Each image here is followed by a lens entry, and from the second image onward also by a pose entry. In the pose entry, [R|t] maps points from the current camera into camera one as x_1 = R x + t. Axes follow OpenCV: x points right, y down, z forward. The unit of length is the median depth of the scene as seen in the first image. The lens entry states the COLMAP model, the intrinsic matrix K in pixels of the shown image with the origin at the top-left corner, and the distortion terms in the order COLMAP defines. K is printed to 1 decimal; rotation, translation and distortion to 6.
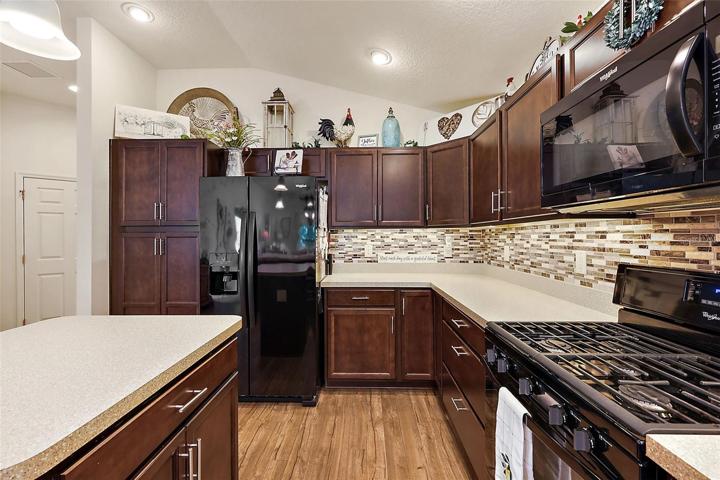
lens RADIAL K [[317.0, 0, 360.6], [0, 317.0, 234.7], [0, 0, 1]] dist [0.014912, 0.000179]
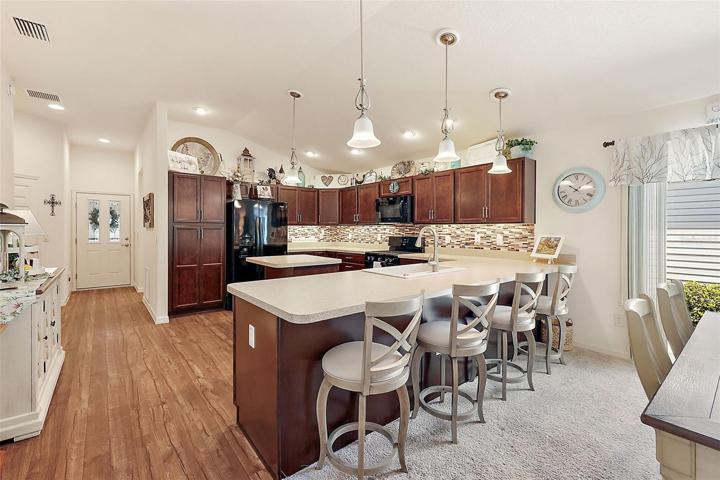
lens RADIAL K [[317.0, 0, 355.9], [0, 317.0, 238.0], [0, 0, 1]] dist [0.014912, 0.000179]
pose [[0.775717, -0.009198, 0.631014, -1.002288], [-0.010986, 0.999545, 0.028075, 0.000689], [-0.630985, -0.028711, 0.775264, -0.903587]]
